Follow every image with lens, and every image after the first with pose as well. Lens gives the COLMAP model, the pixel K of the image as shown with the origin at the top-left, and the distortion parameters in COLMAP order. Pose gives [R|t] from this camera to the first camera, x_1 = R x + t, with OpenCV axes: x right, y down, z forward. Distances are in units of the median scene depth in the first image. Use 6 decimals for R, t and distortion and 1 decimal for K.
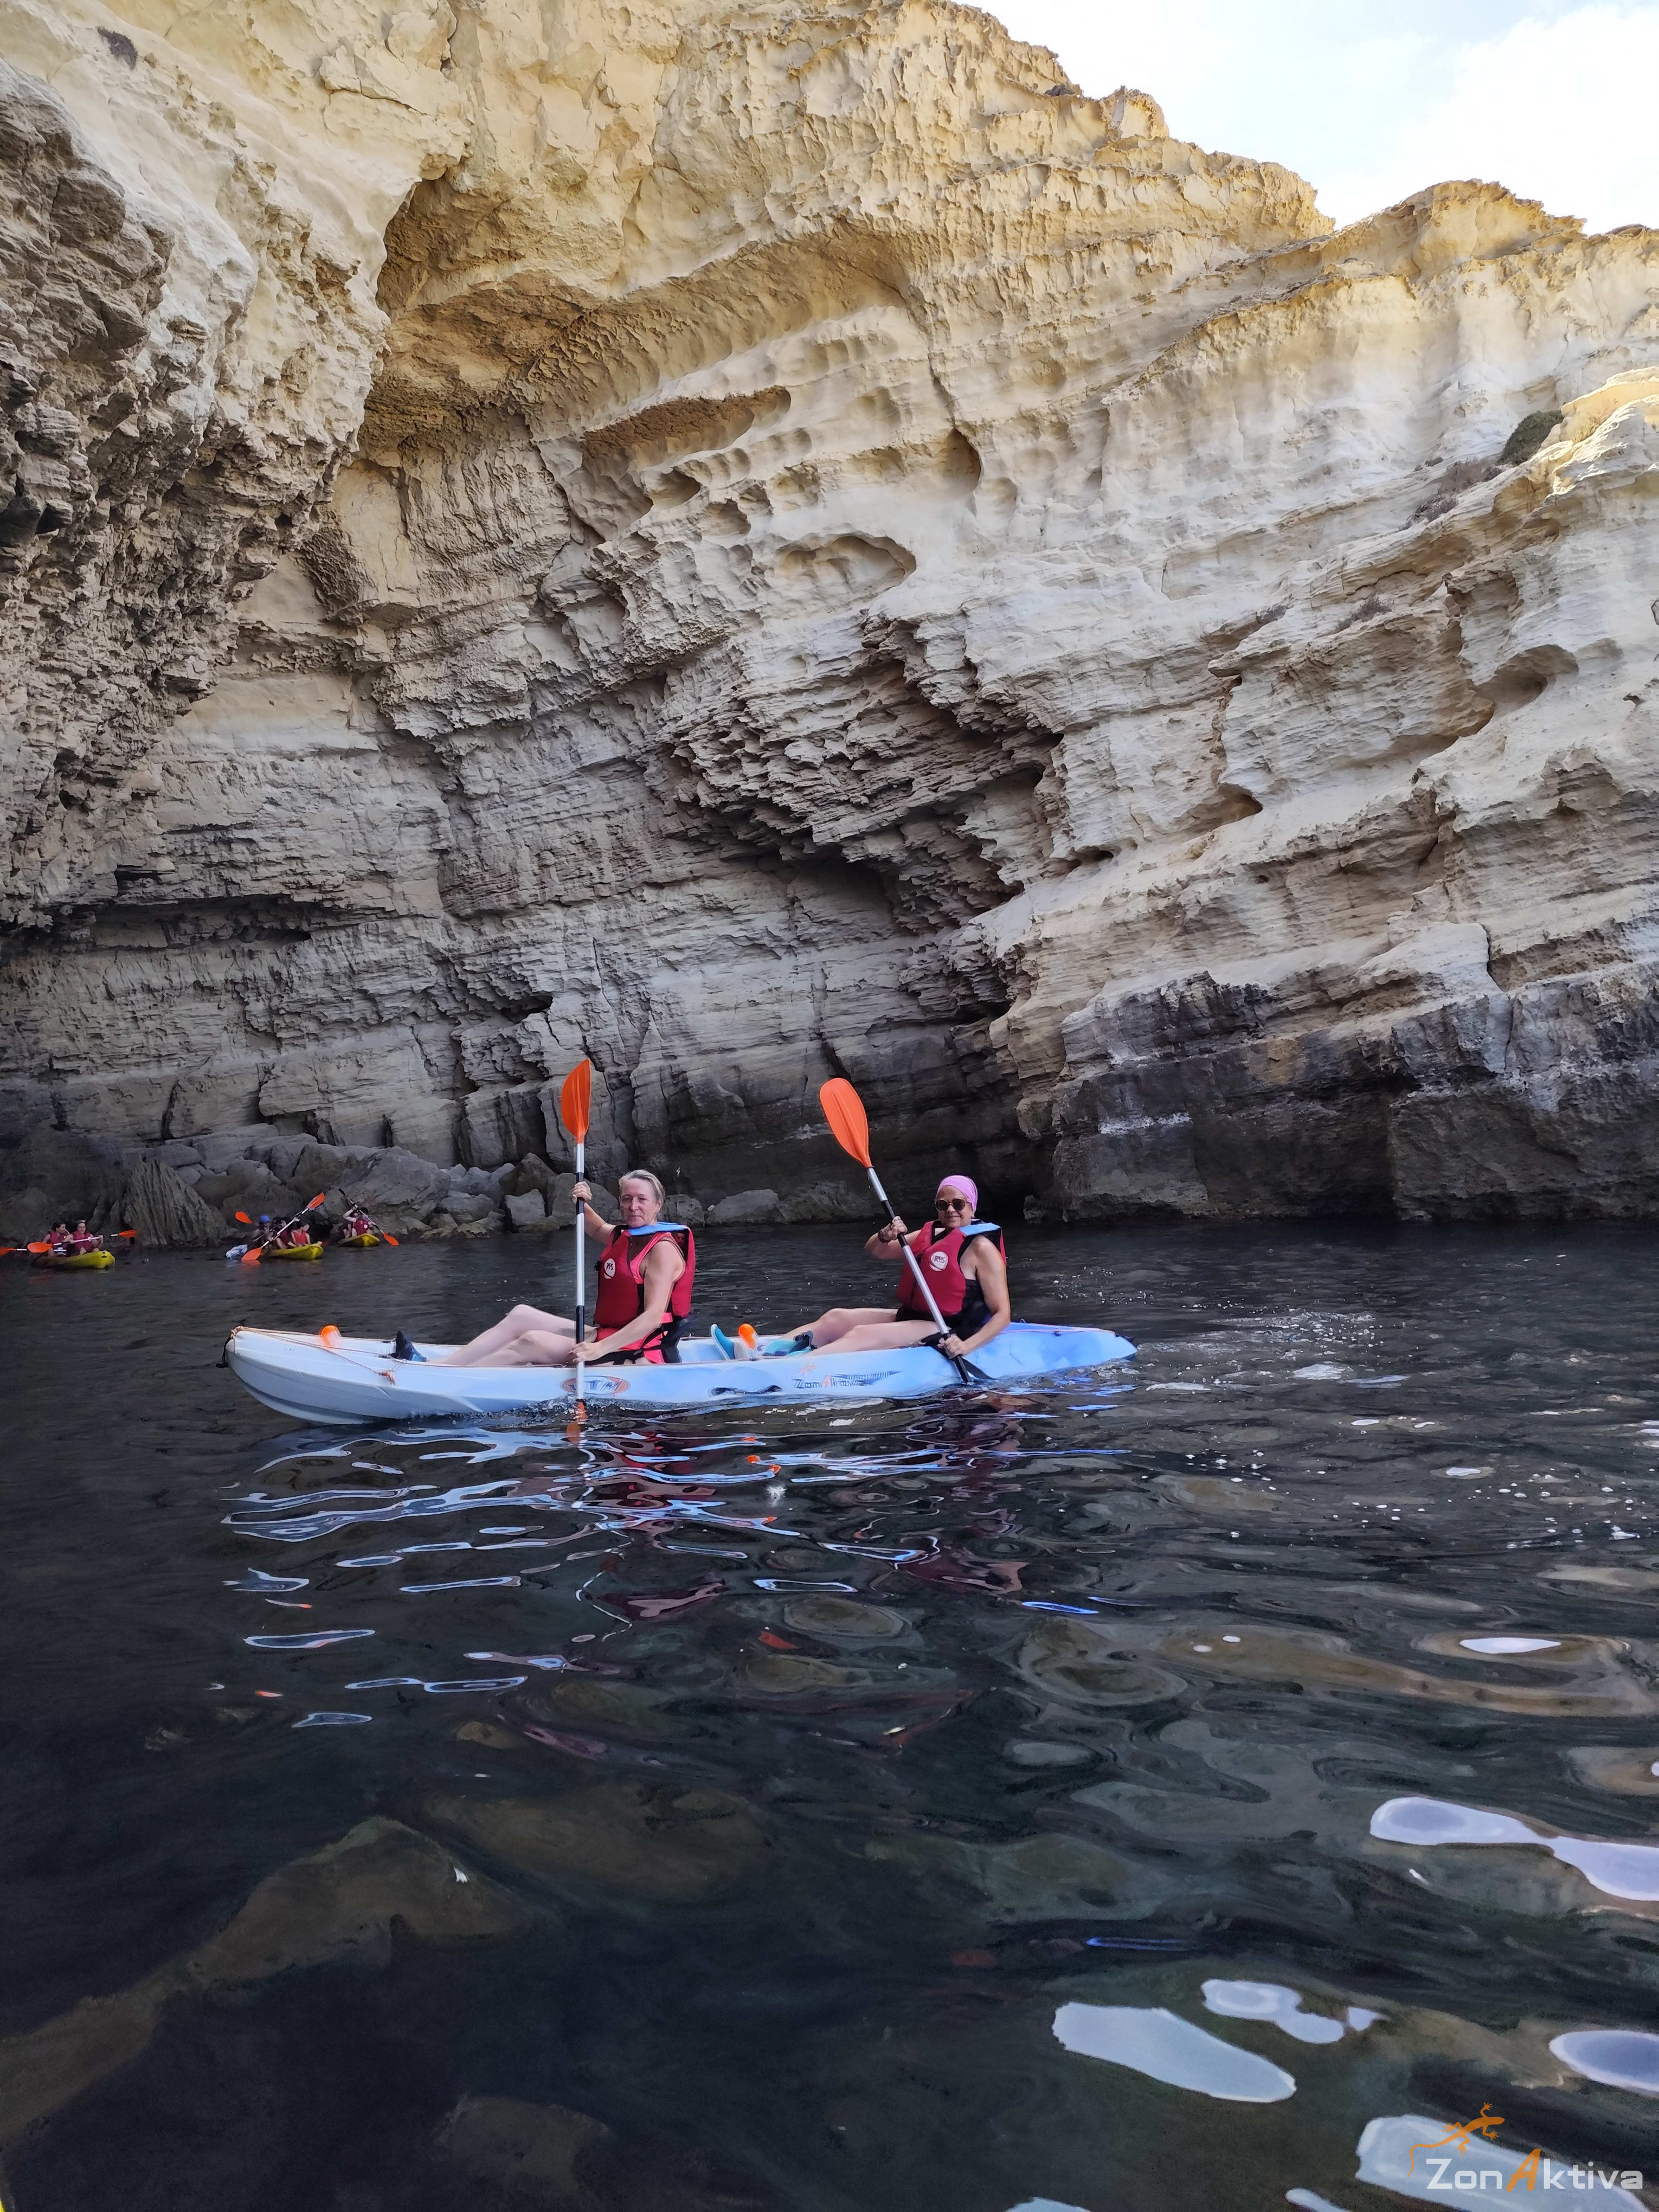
lens RADIAL K [[1523.7, 0, 820.3], [0, 1523.7, 1086.5], [0, 0, 1]] dist [0.063306, -0.072071]
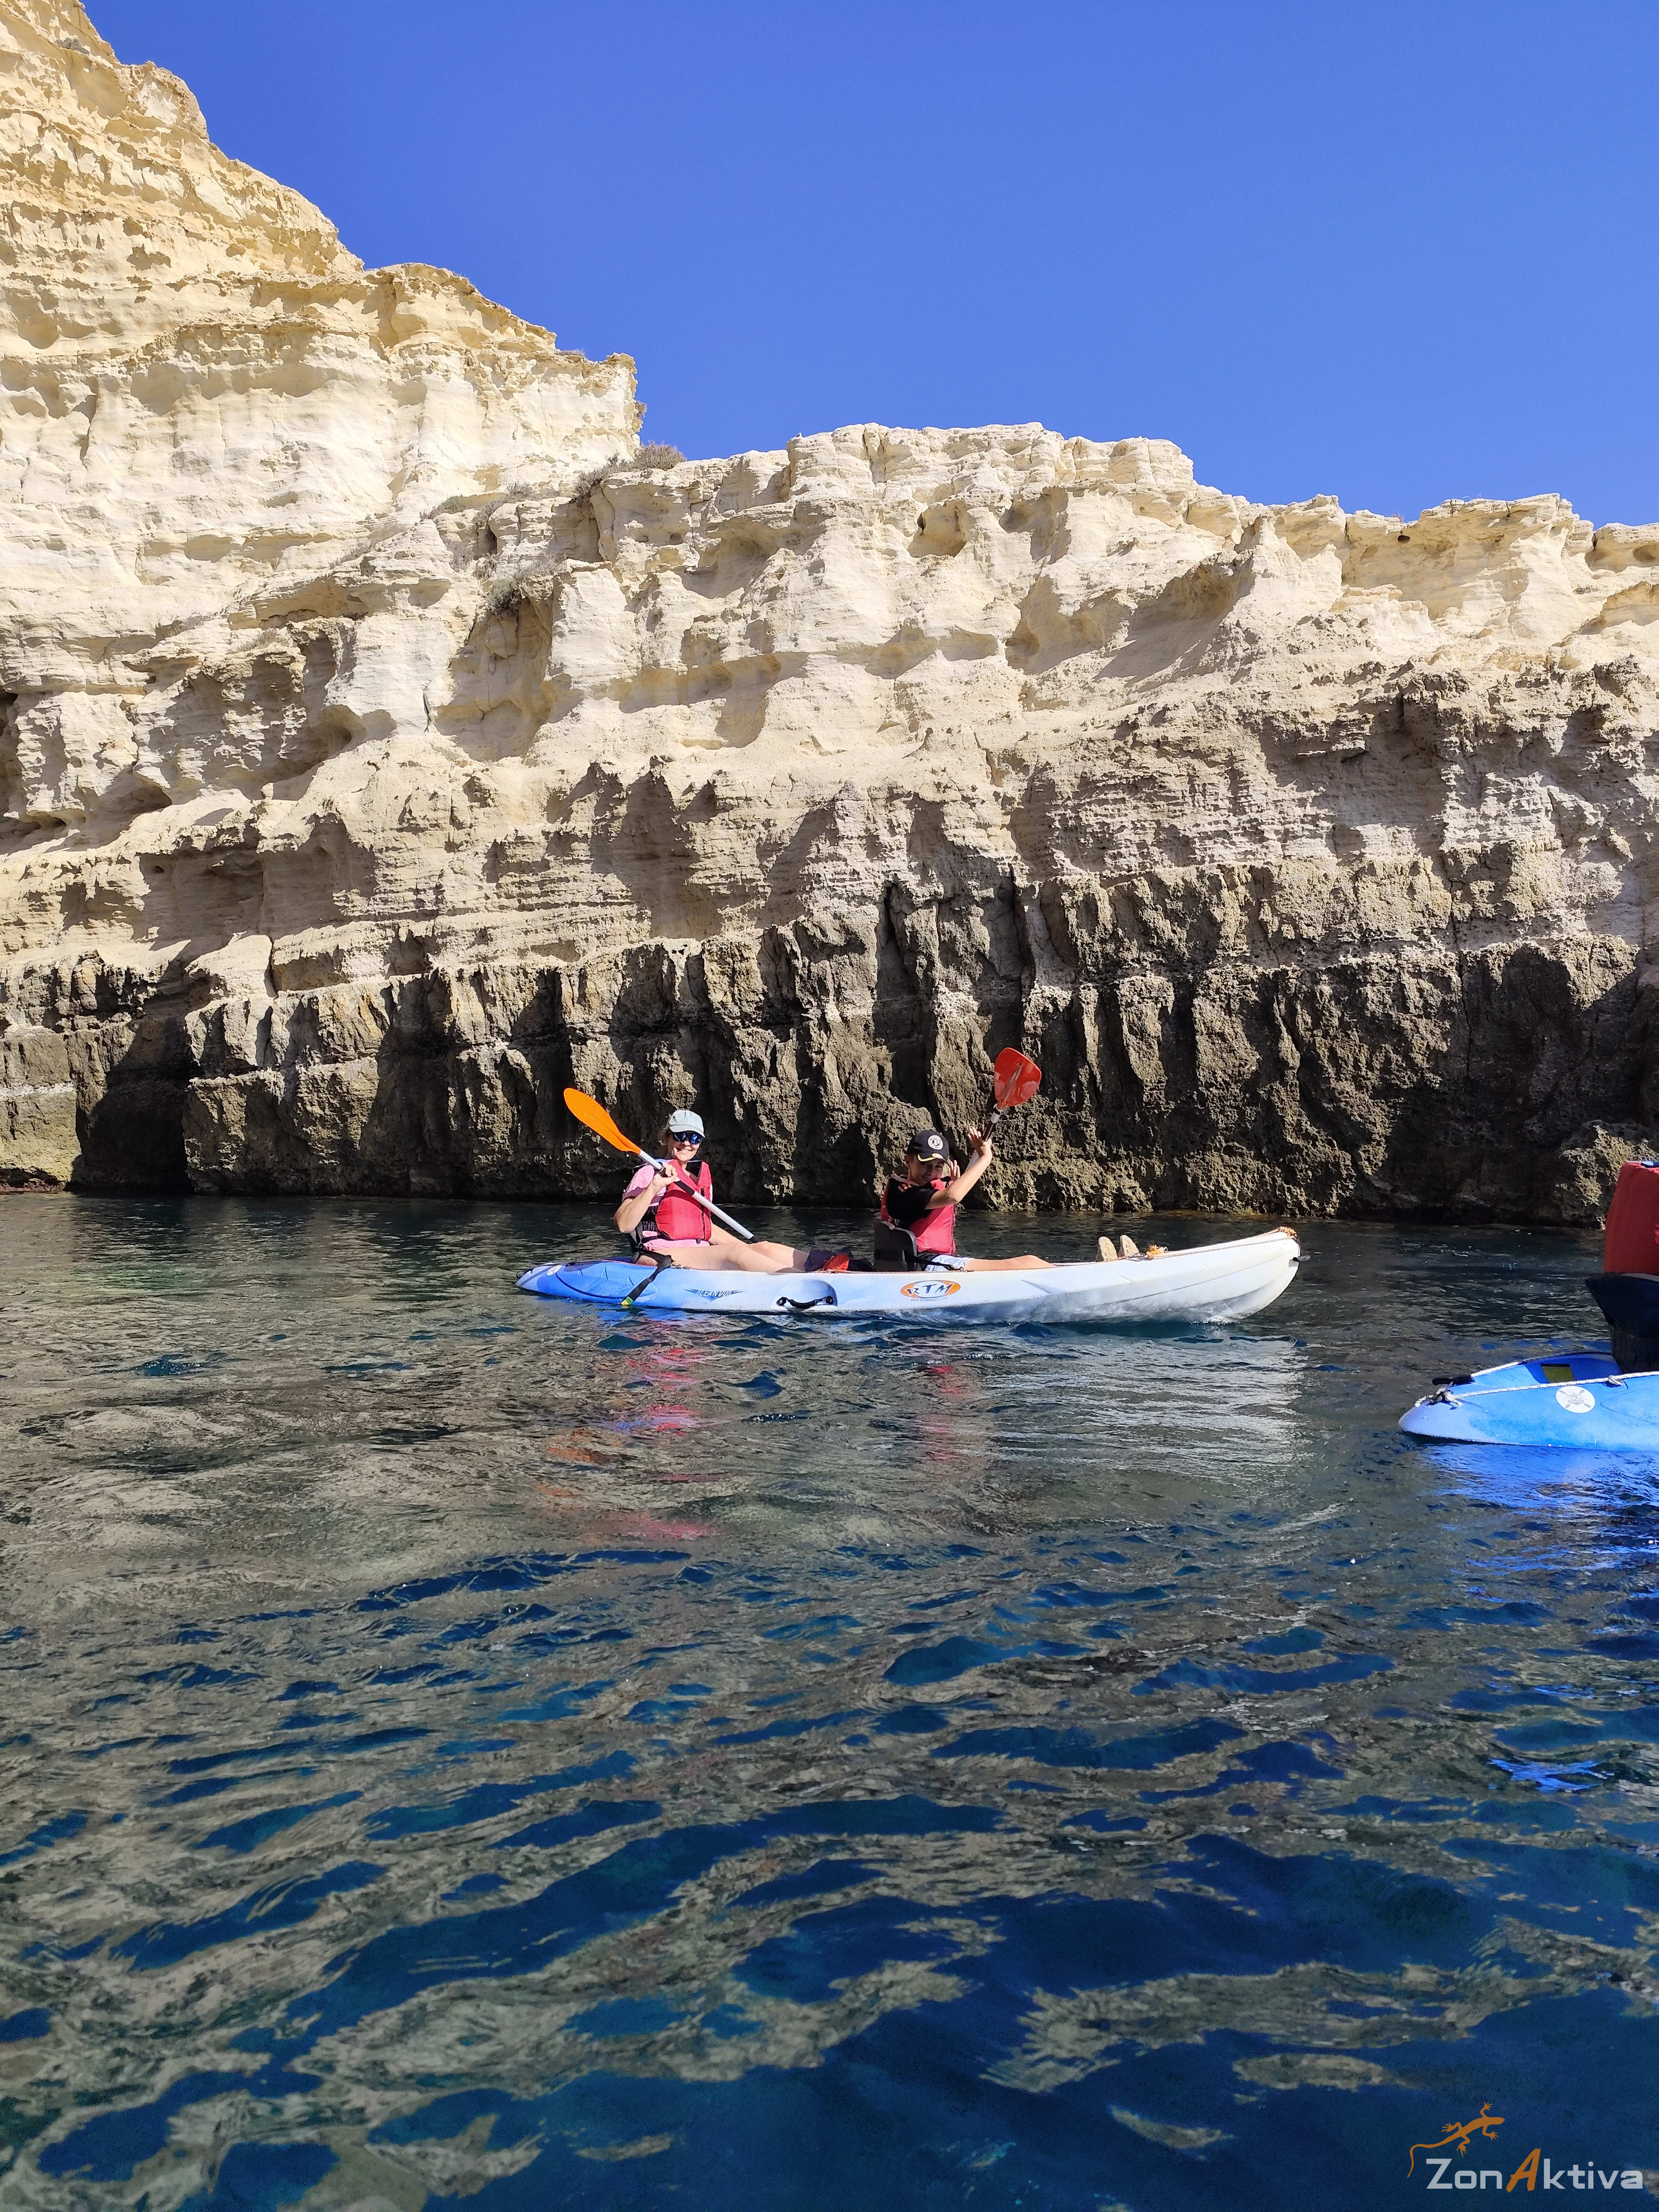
lens RADIAL K [[1522.4, 0, 861.8], [0, 1522.4, 1102.8], [0, 0, 1]] dist [0.069550, -0.070331]
pose [[0.882094, 0.056273, 0.467701, 0.176585], [-0.069999, 0.997475, 0.012004, -0.016193], [-0.465844, -0.043327, 0.883805, -0.141128]]
